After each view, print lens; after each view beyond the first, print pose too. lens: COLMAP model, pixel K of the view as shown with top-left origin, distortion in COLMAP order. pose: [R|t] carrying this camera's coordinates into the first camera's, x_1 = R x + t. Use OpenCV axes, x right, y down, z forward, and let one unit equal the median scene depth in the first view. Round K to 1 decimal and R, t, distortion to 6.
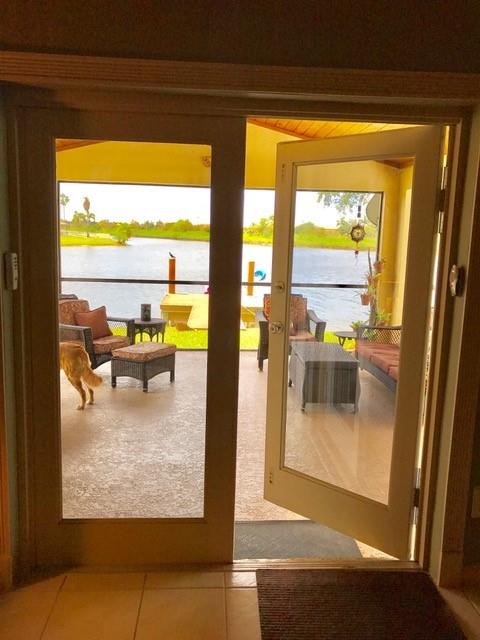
lens RADIAL K [[532.5, 0, 240.0], [0, 532.5, 320.0], [0, 0, 1]] dist [0.136141, 0.001148]
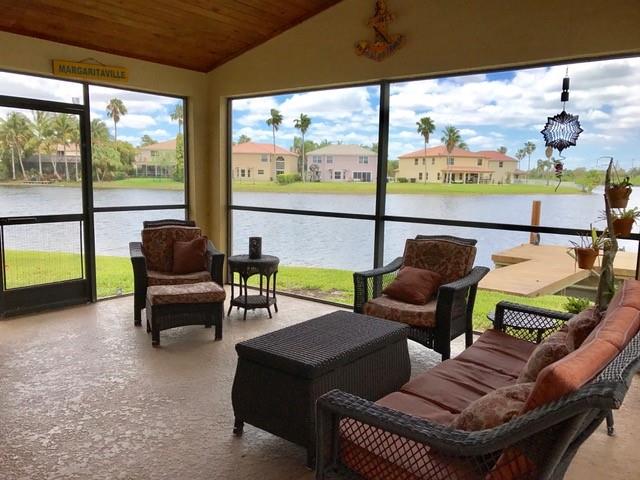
lens RADIAL K [[532.5, 0, 320.0], [0, 532.5, 240.0], [0, 0, 1]] dist [0.136141, 0.001148]
pose [[0.751442, 0.066841, -0.656405, 0.332986], [-0.105335, 0.994249, -0.019342, -0.015599], [0.651337, 0.083677, 0.754161, 0.367463]]
